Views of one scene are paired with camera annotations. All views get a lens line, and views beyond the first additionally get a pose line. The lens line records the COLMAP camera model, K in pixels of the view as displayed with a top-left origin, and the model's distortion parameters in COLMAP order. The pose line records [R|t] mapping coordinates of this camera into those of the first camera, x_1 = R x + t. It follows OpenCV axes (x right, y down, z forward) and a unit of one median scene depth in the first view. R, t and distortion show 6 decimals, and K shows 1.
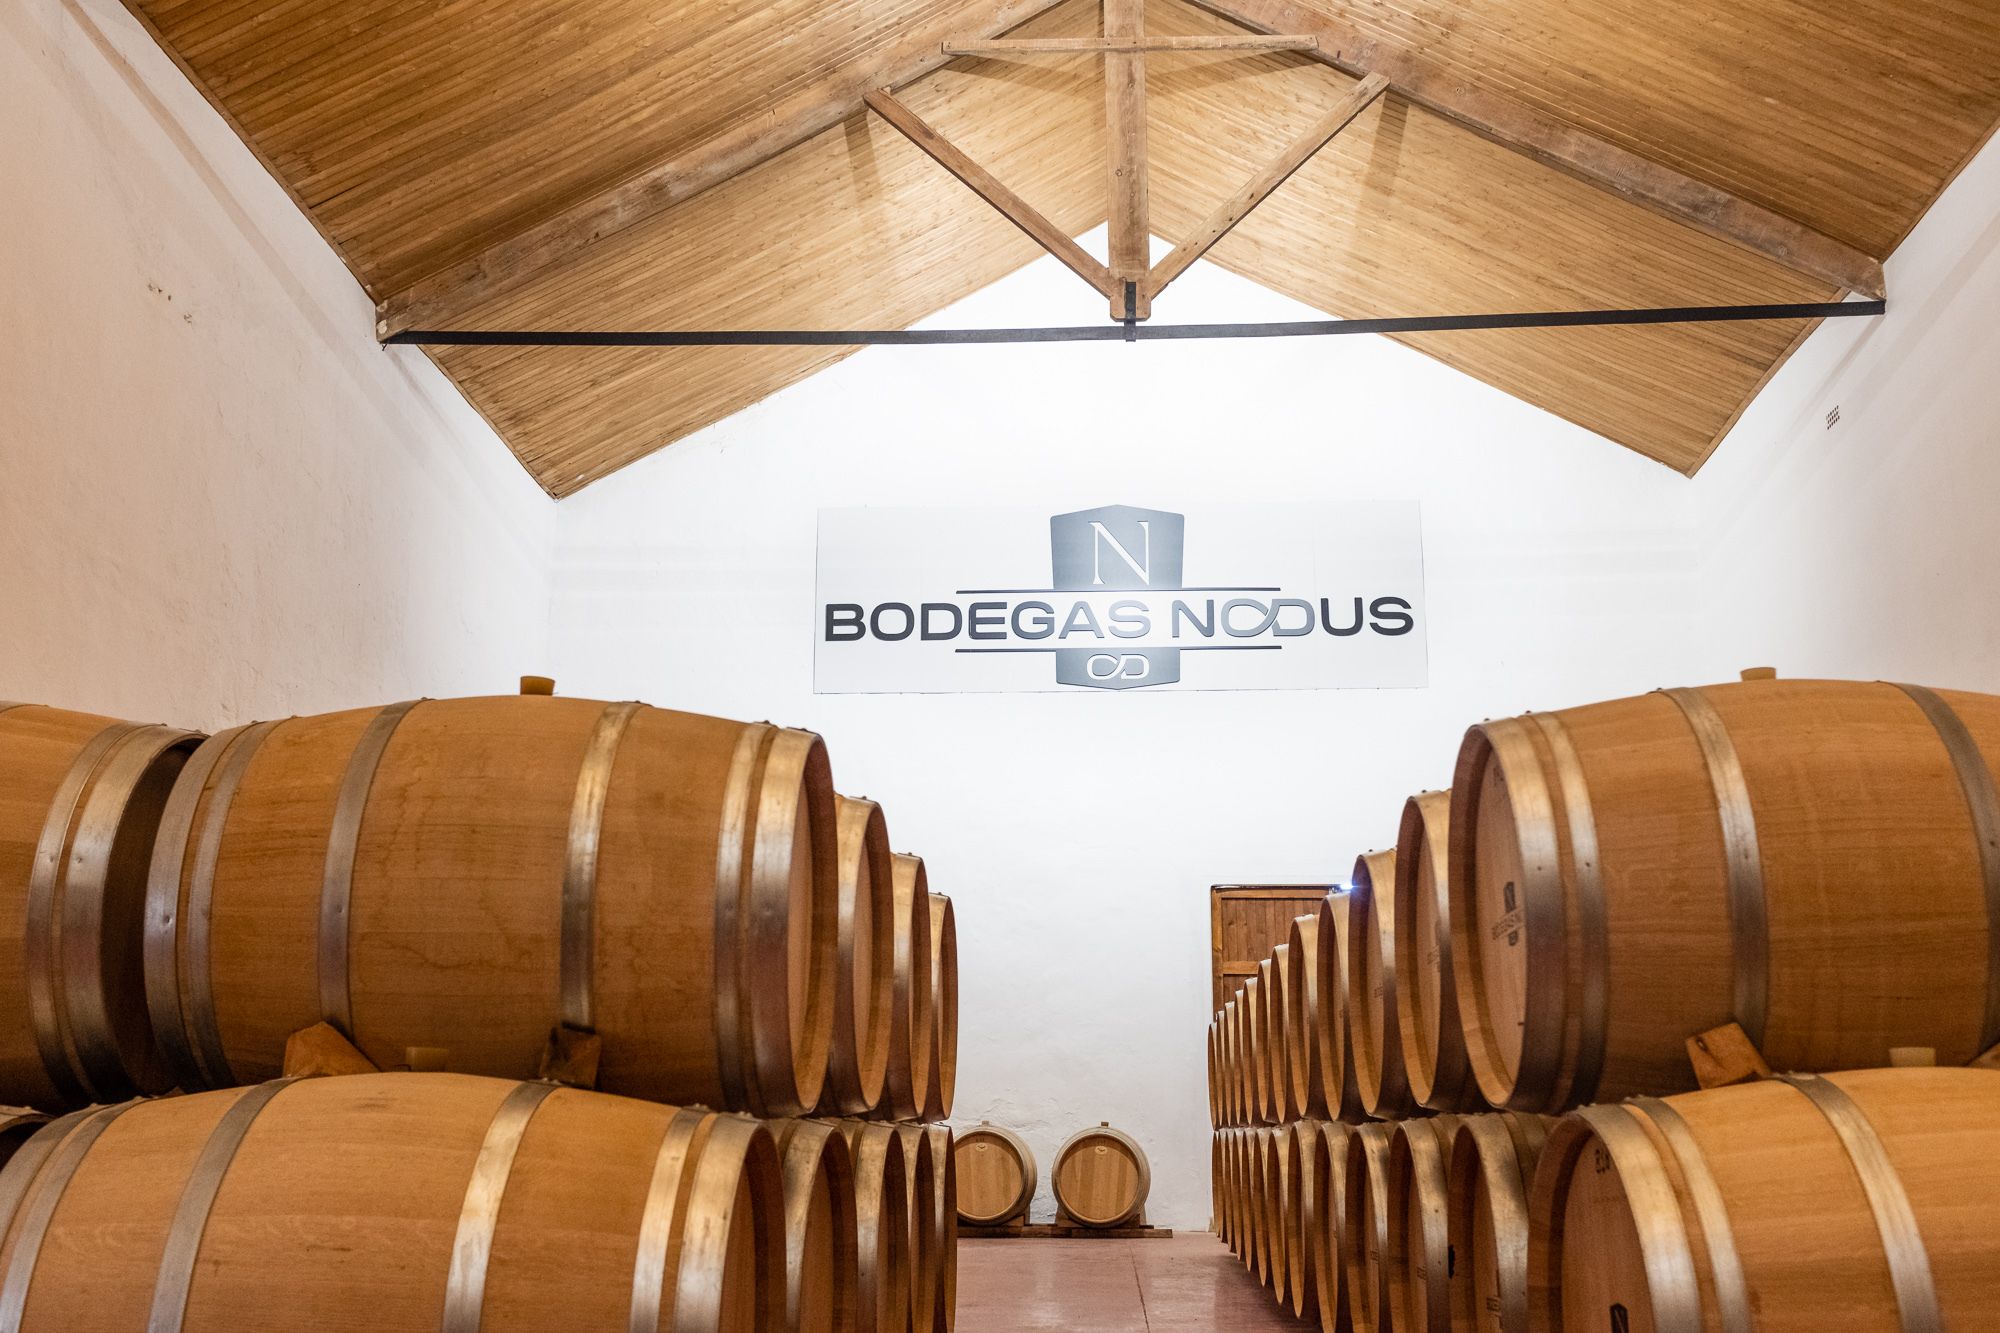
lens RADIAL K [[1995.4, 0, 1000.0], [0, 1995.4, 666.5], [0, 0, 1]] dist [-0.002008, -0.015748]
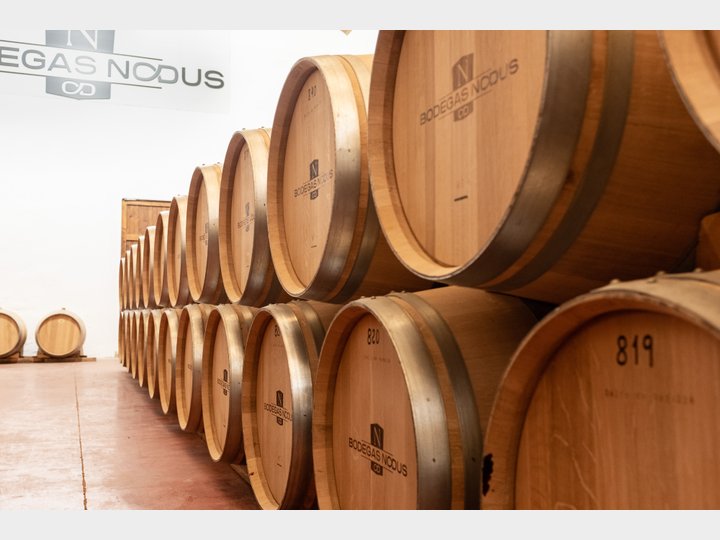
lens RADIAL K [[756.8, 0, 360.0], [0, 756.8, 270.0], [0, 0, 1]] dist [-0.002400, 0.014943]
pose [[0.913862, 0.023214, 0.405361, 0.072161], [-0.092597, 0.983971, 0.152403, 0.213737], [-0.395325, -0.176810, 0.901363, 0.911169]]
